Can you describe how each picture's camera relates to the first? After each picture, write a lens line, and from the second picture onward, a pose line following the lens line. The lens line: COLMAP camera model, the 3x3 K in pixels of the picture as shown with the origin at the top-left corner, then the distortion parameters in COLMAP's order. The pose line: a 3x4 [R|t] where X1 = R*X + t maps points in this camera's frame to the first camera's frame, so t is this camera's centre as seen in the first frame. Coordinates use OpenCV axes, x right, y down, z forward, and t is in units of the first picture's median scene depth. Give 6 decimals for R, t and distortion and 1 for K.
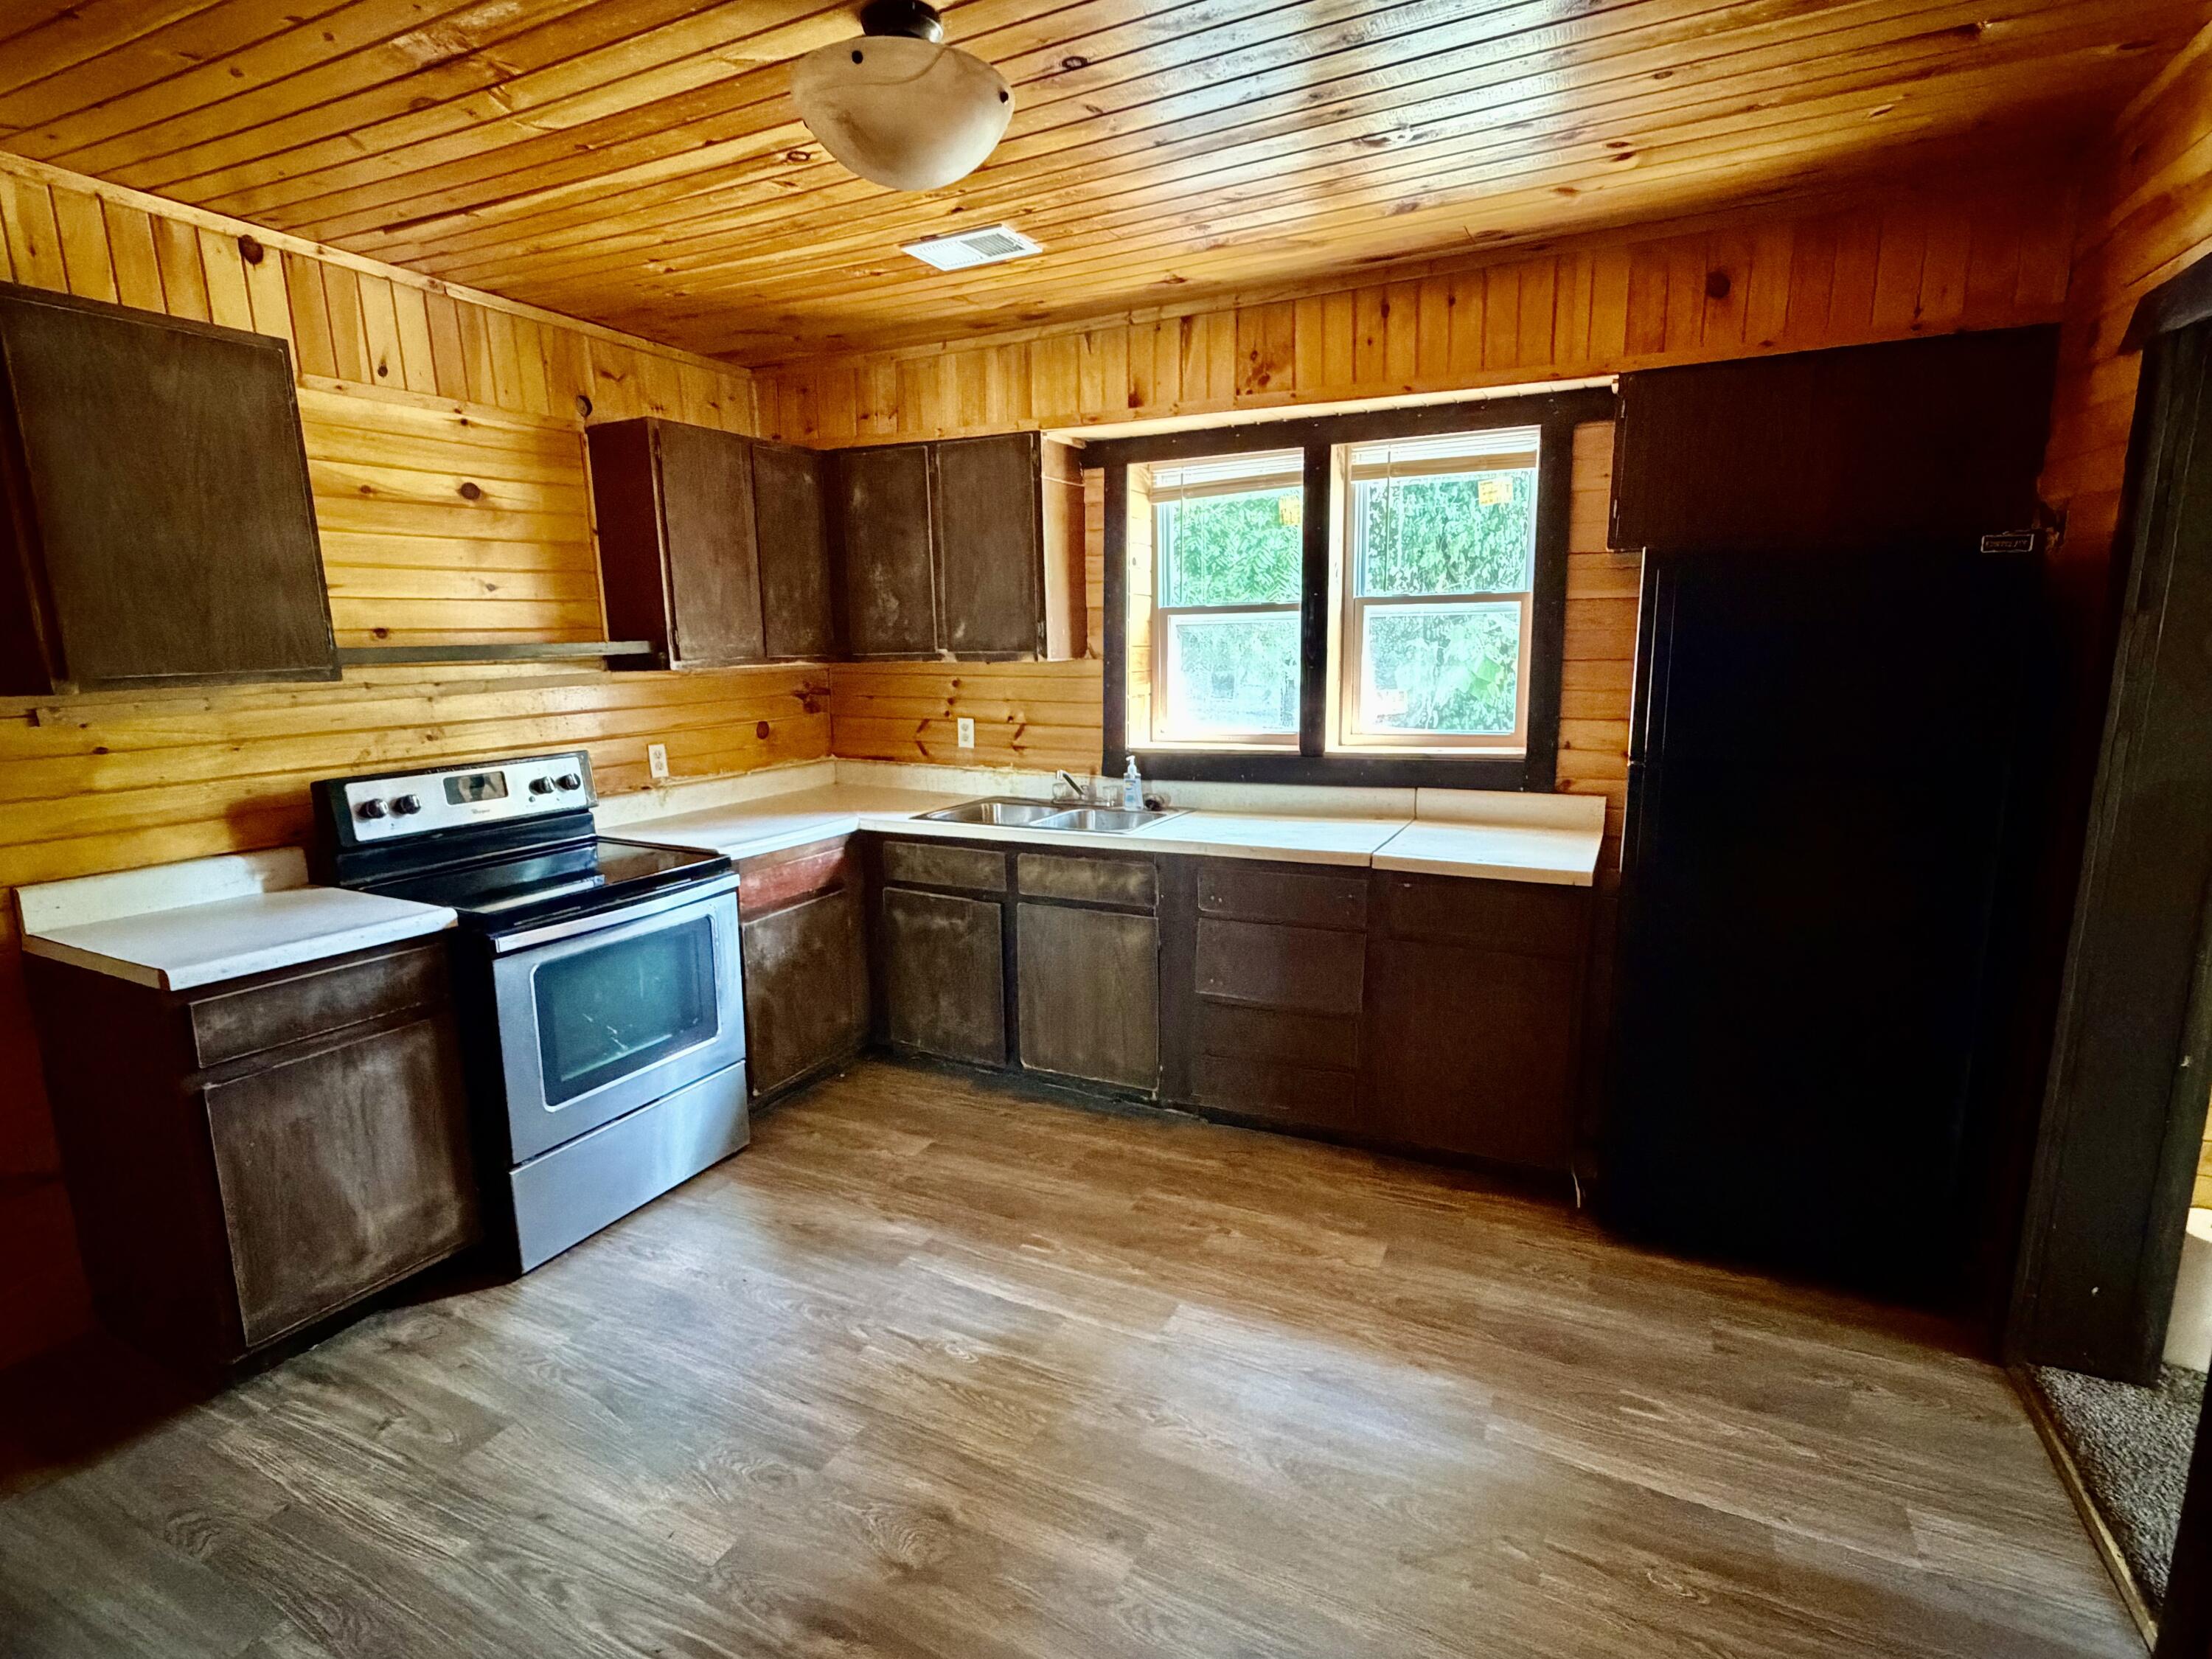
lens RADIAL K [[1072.4, 0, 1106.0], [0, 1072.4, 829.5], [0, 0, 1]] dist [0.000901, 0.000160]
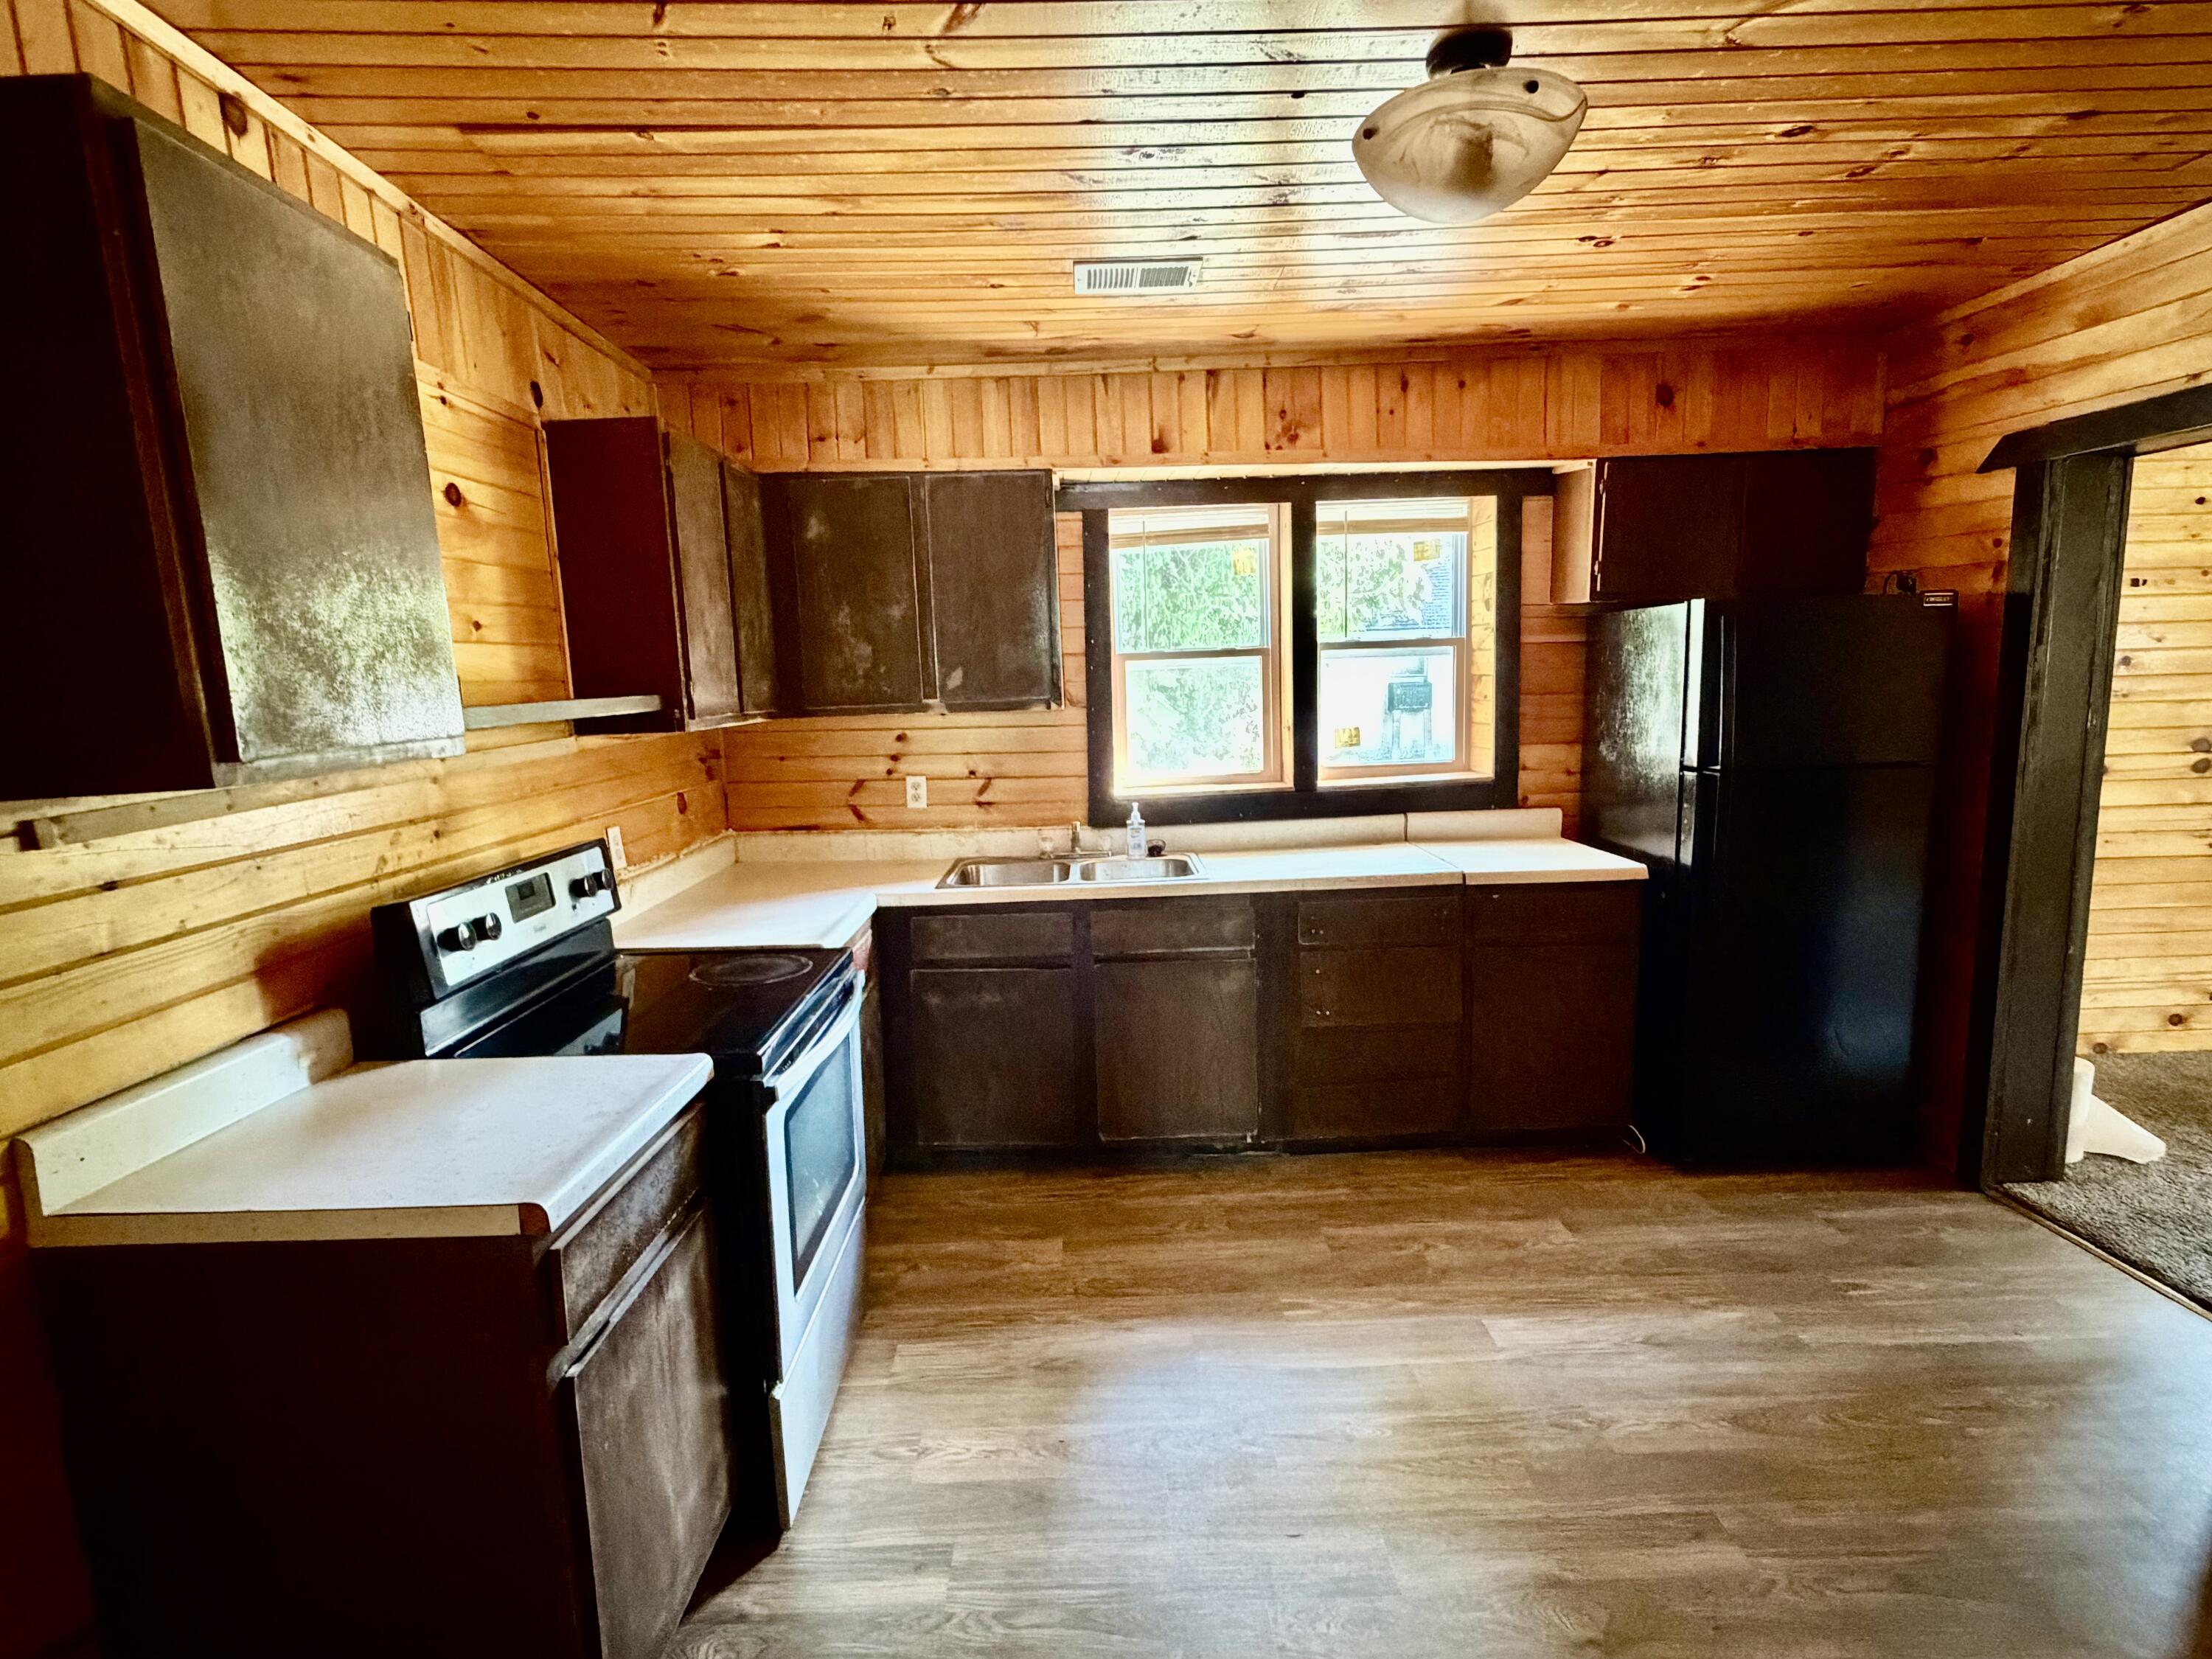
lens RADIAL K [[1072.4, 0, 1106.0], [0, 1072.4, 829.5], [0, 0, 1]] dist [0.000901, 0.000160]
pose [[0.892584, -0.076527, 0.444340, -0.505473], [0.098594, 0.994769, -0.026729, -0.024032], [-0.439970, 0.067667, 0.895460, 0.156828]]
